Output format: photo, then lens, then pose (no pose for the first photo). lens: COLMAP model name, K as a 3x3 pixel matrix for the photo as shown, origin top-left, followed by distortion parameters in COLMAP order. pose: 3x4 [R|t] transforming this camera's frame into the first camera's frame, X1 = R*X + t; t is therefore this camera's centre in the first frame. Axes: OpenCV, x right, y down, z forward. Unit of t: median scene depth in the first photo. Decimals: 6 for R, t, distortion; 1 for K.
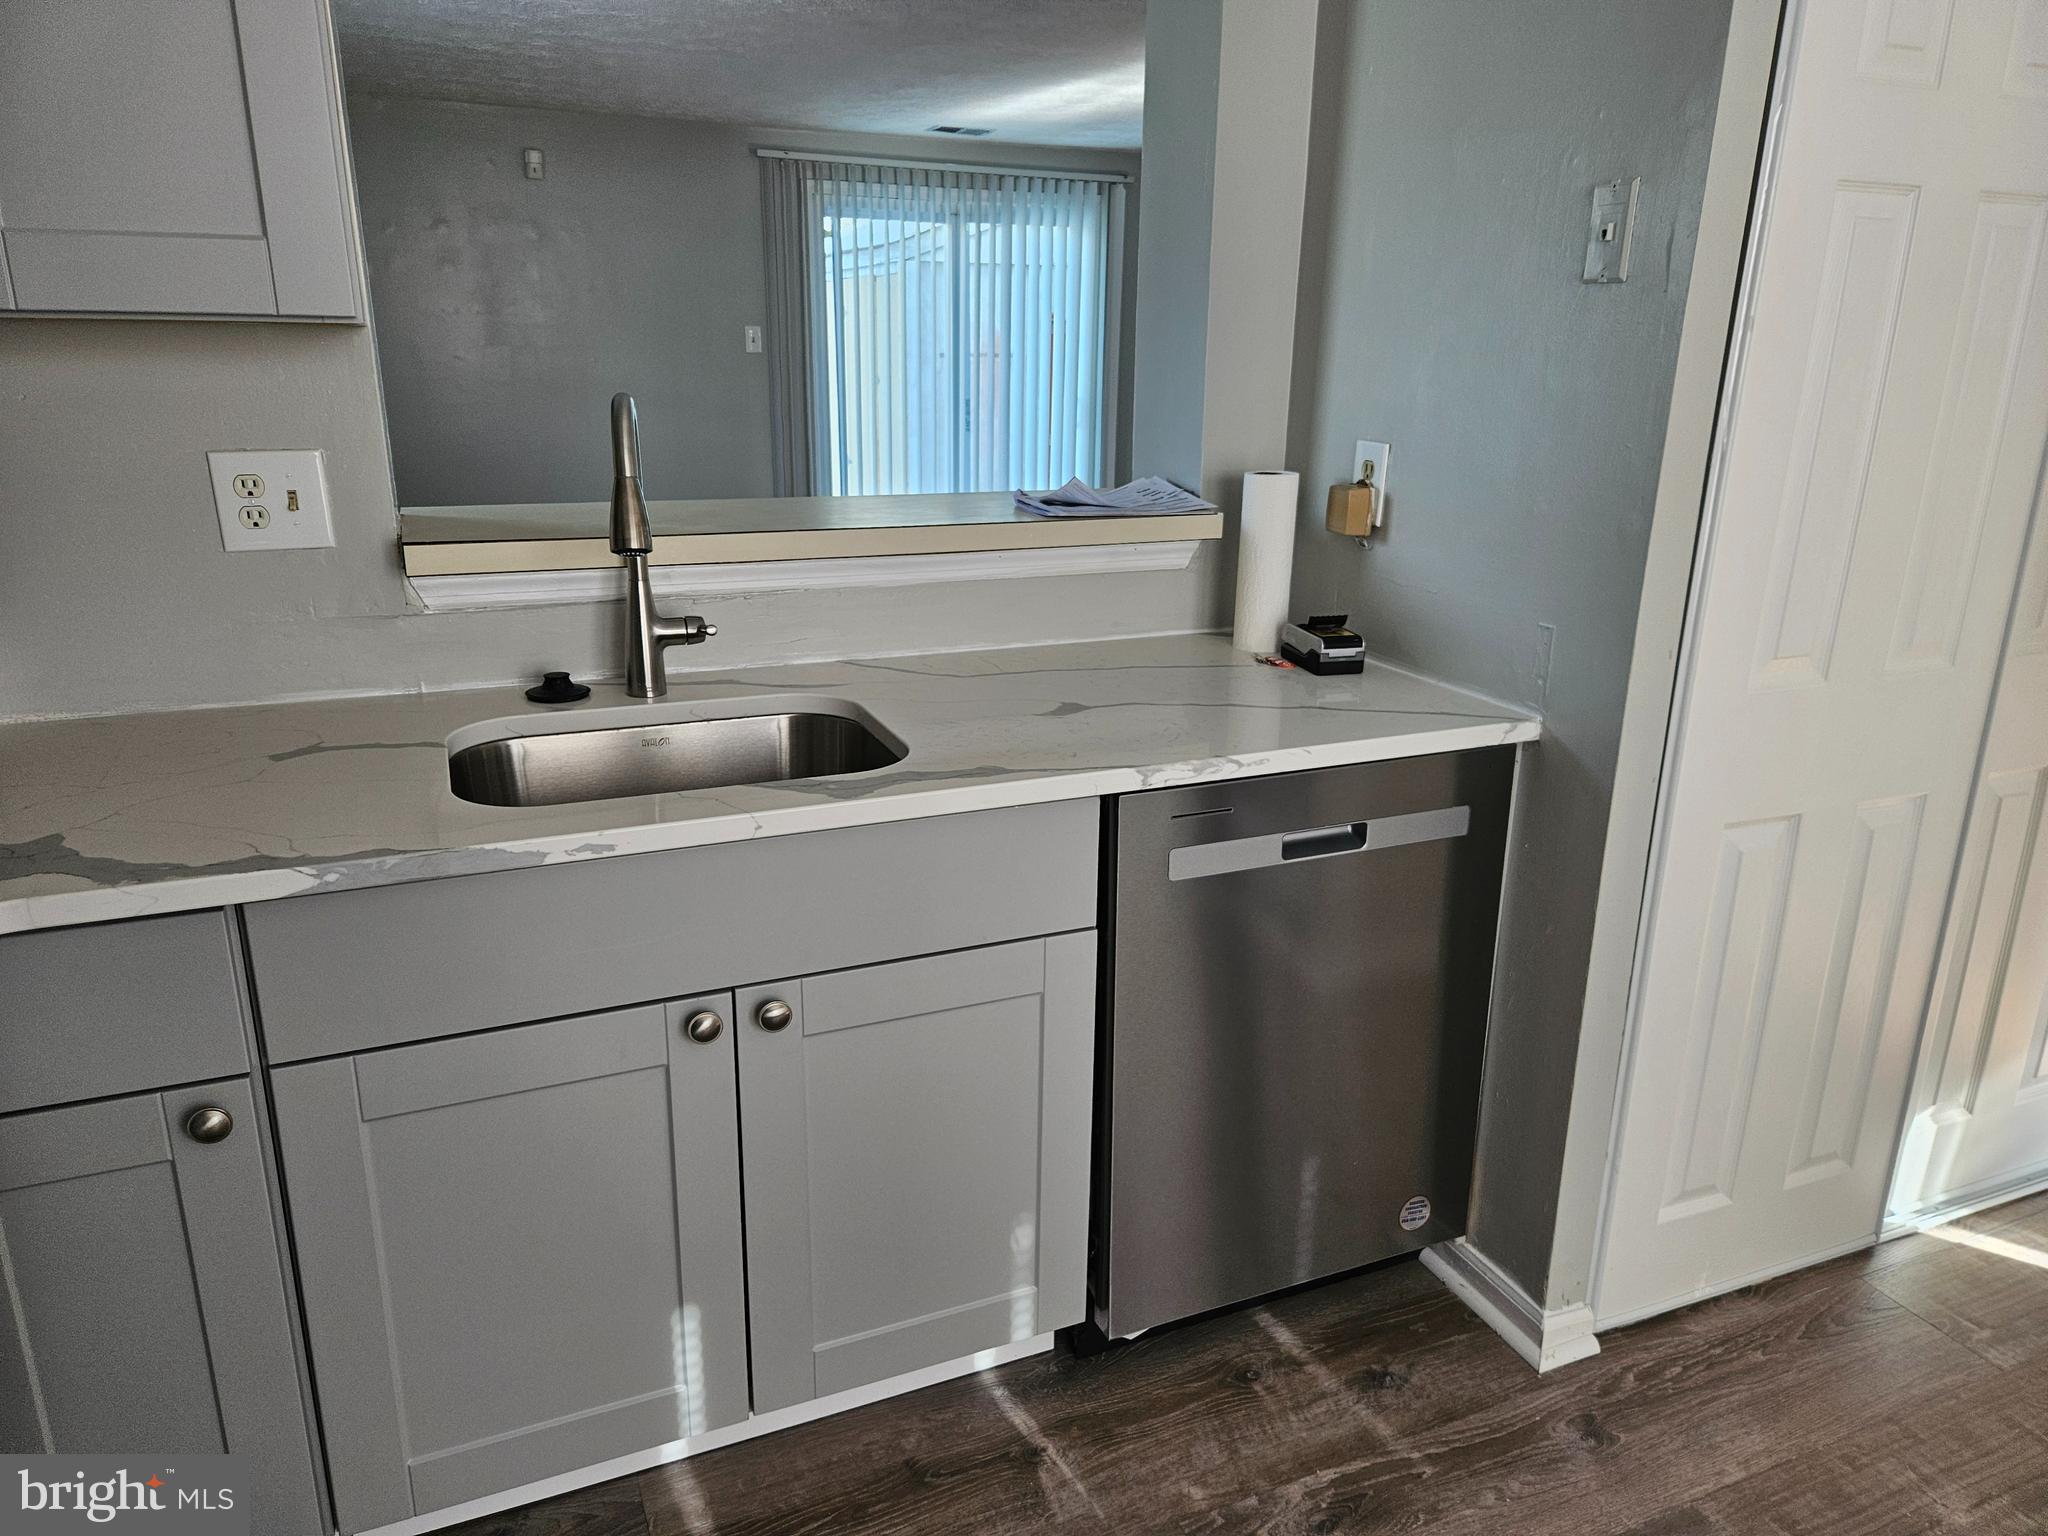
lens RADIAL K [[1392.4, 0, 1027.6], [0, 1392.4, 767.8], [0, 0, 1]] dist [0.038413, -0.005574]
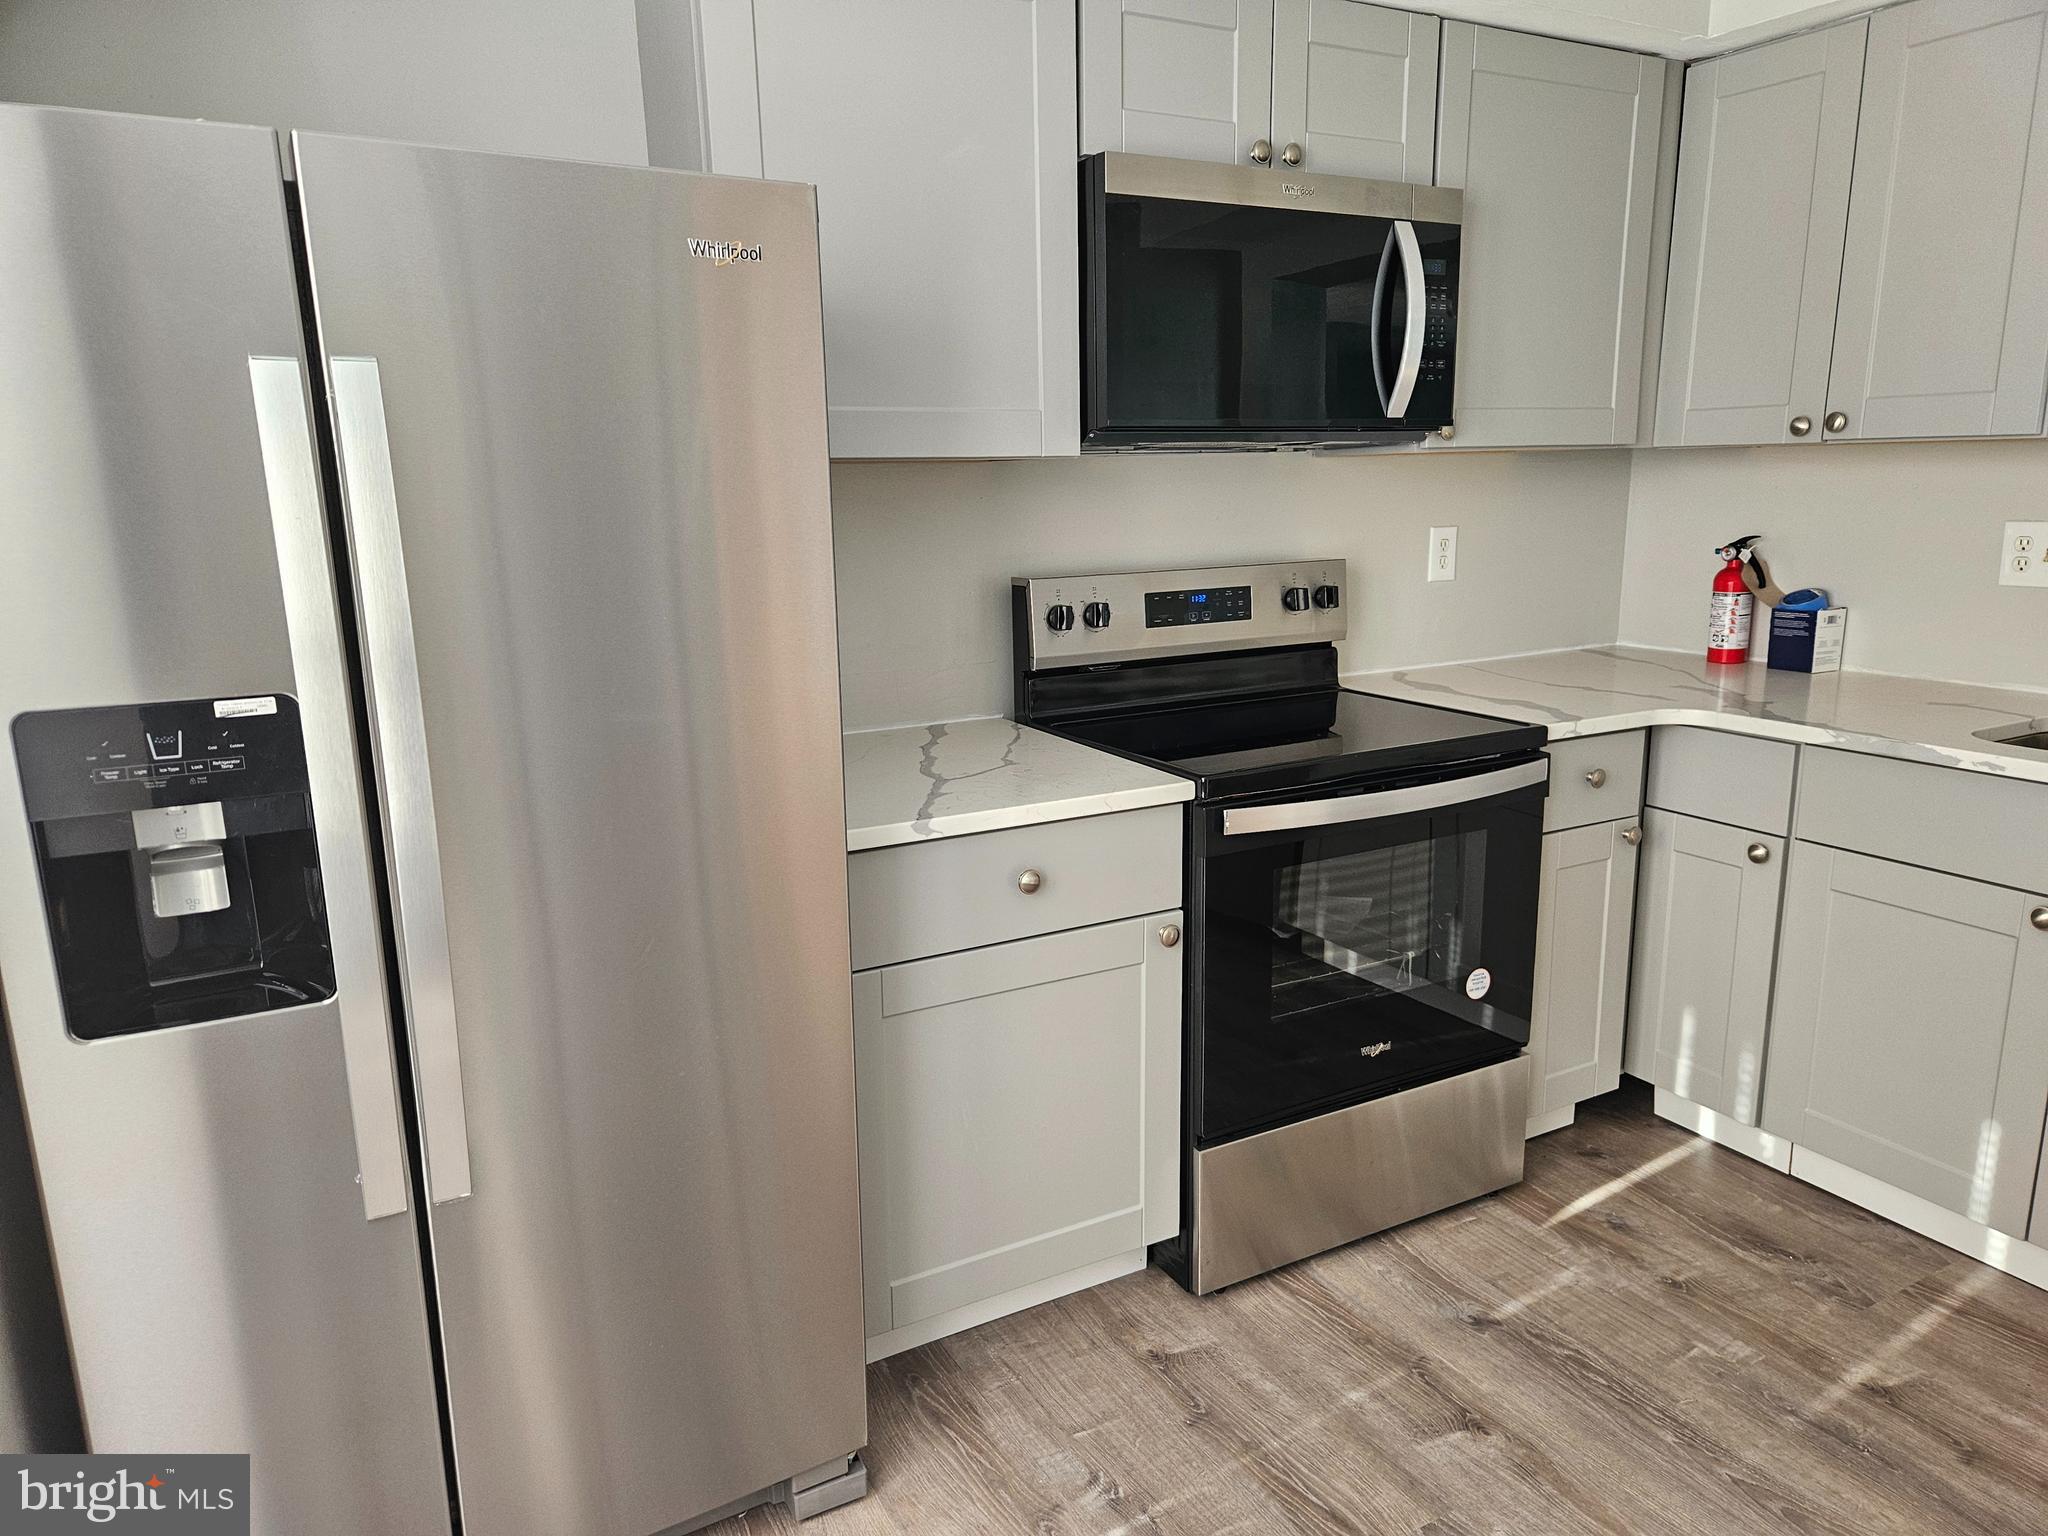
lens RADIAL K [[1392.4, 0, 1024.2], [0, 1392.4, 770.0], [0, 0, 1]] dist [0.038413, -0.005574]
pose [[0.100962, 0.200933, -0.974388, 1.007032], [-0.279408, 0.945702, 0.166066, 0.091259], [0.954850, 0.255486, 0.151622, -0.237225]]
